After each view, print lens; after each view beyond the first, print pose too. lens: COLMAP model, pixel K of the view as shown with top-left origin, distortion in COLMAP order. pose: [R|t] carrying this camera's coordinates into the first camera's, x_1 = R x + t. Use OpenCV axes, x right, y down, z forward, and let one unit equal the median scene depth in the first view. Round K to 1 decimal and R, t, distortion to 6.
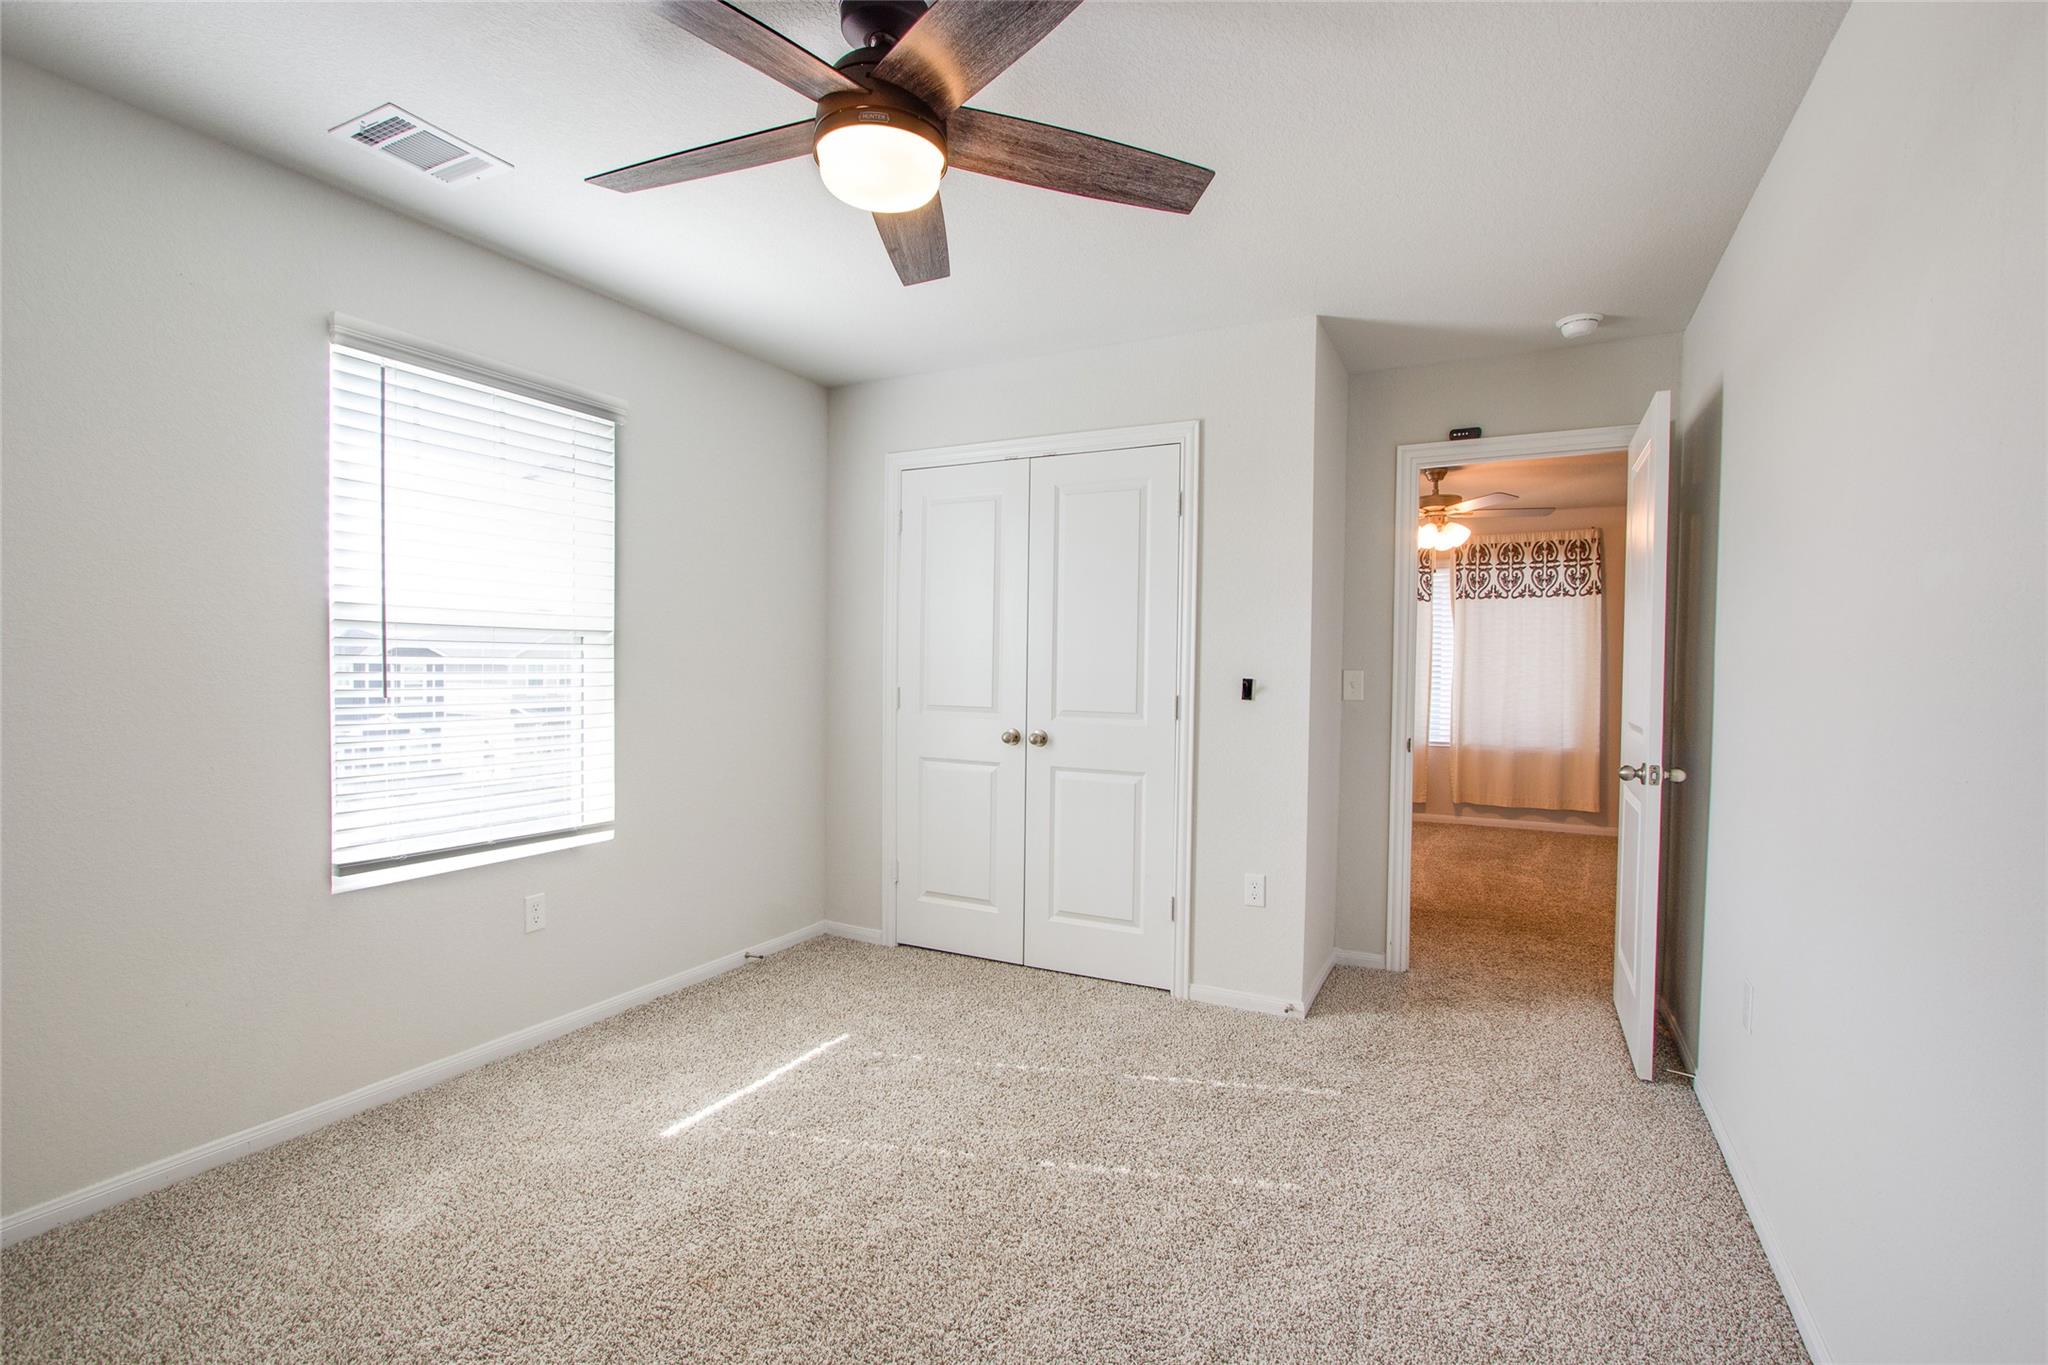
lens RADIAL K [[982.4, 0, 1024.0], [0, 982.4, 682.5], [0, 0, 1]] dist [-0.015158, -0.000165]
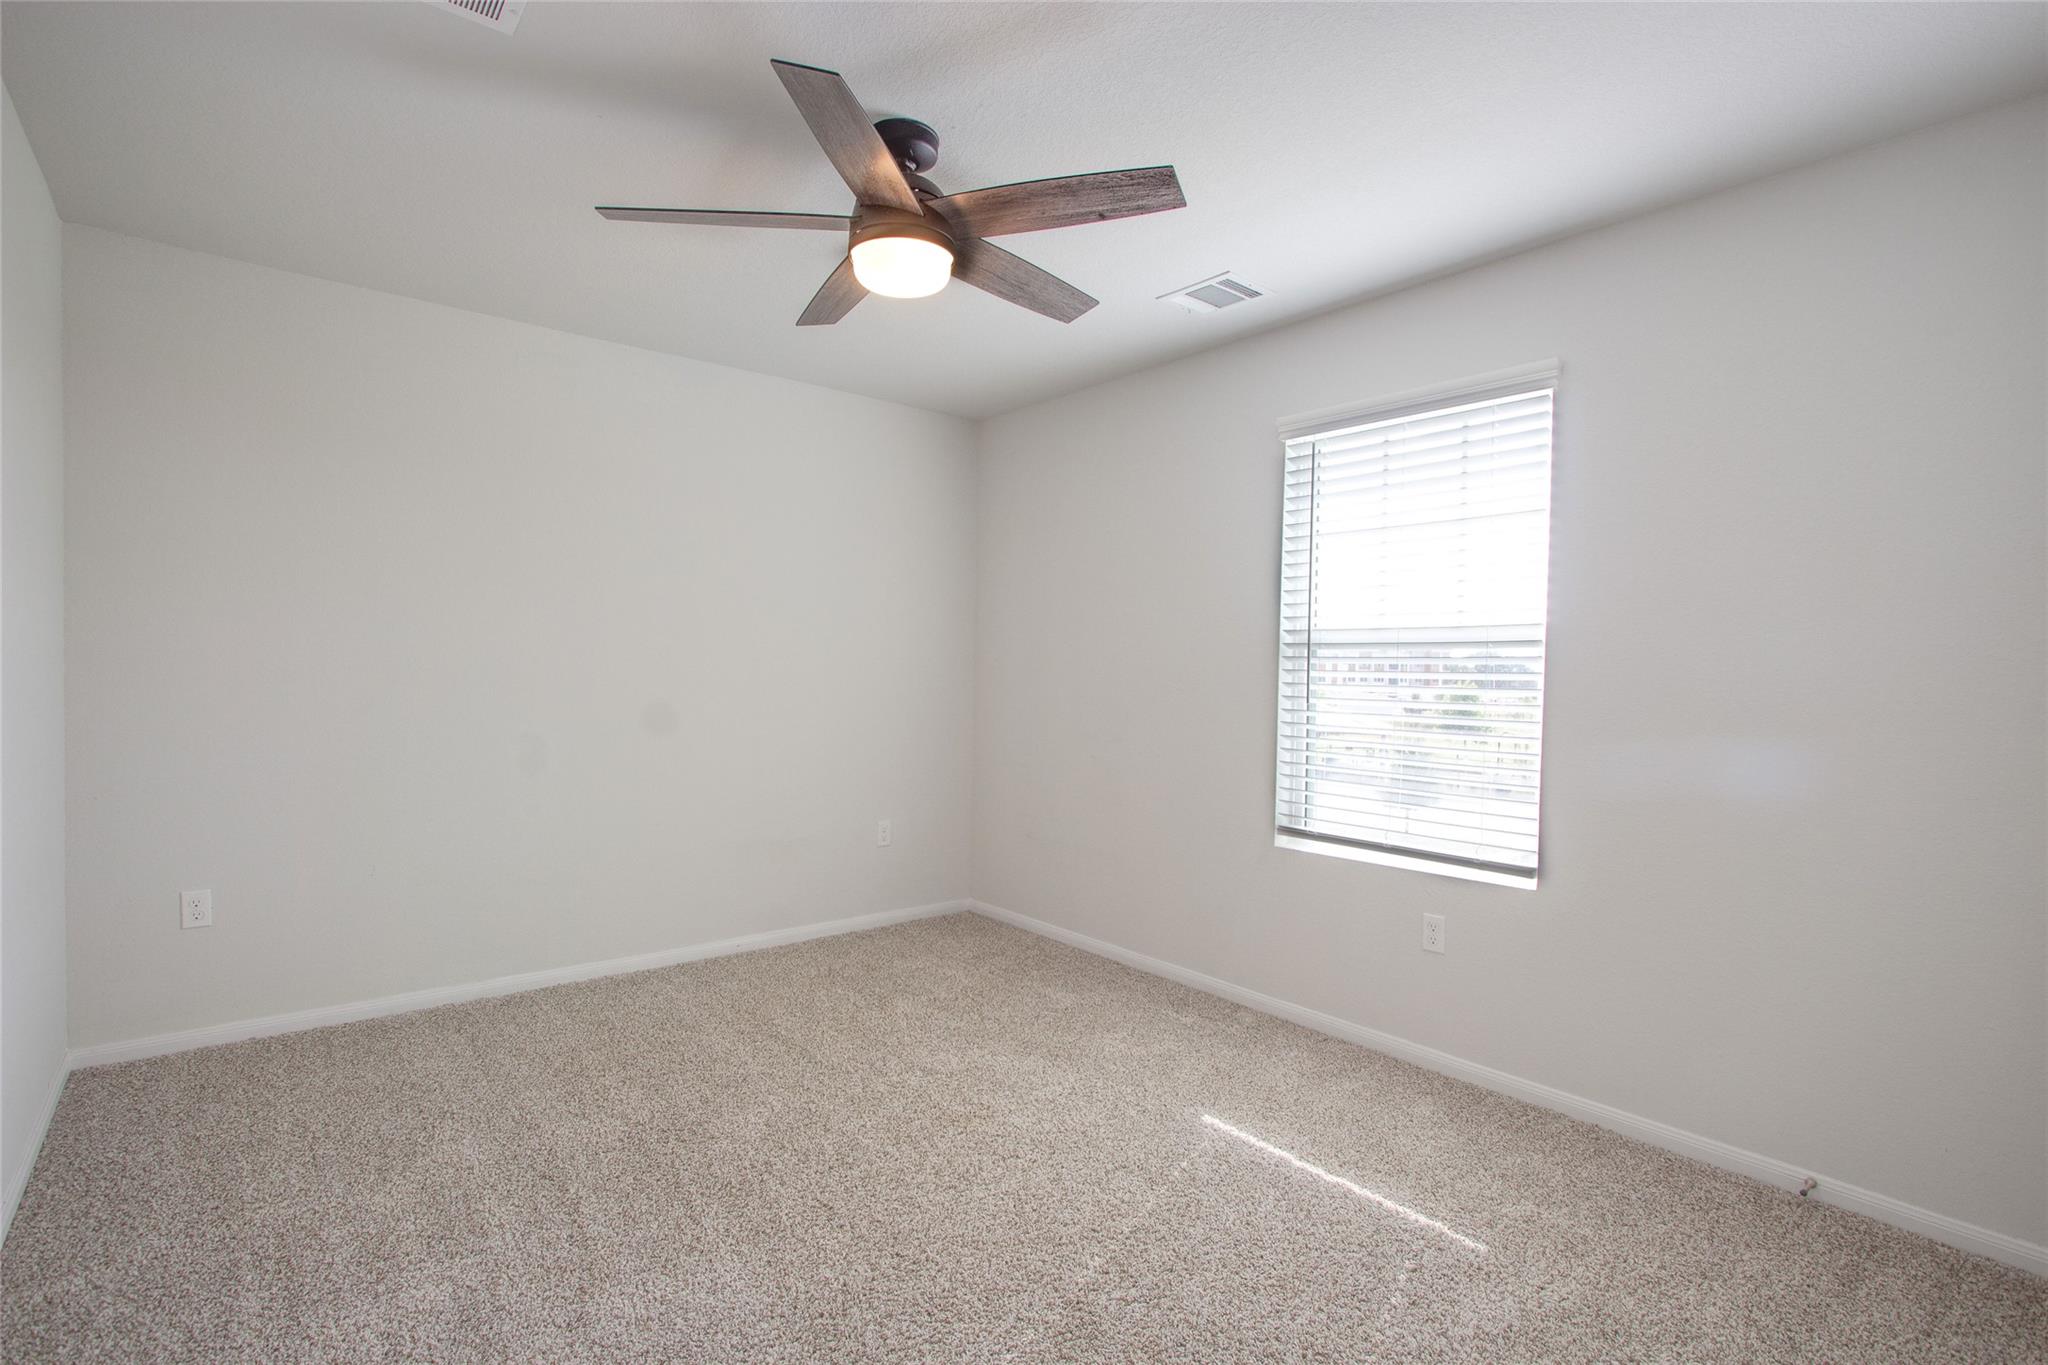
lens RADIAL K [[982.4, 0, 1024.0], [0, 982.4, 682.5], [0, 0, 1]] dist [-0.015158, -0.000165]
pose [[-0.419717, -0.003058, -0.907650, 0.573556], [-0.038069, 0.999174, 0.014237, -0.014073], [0.906856, 0.040529, -0.419487, 1.050736]]
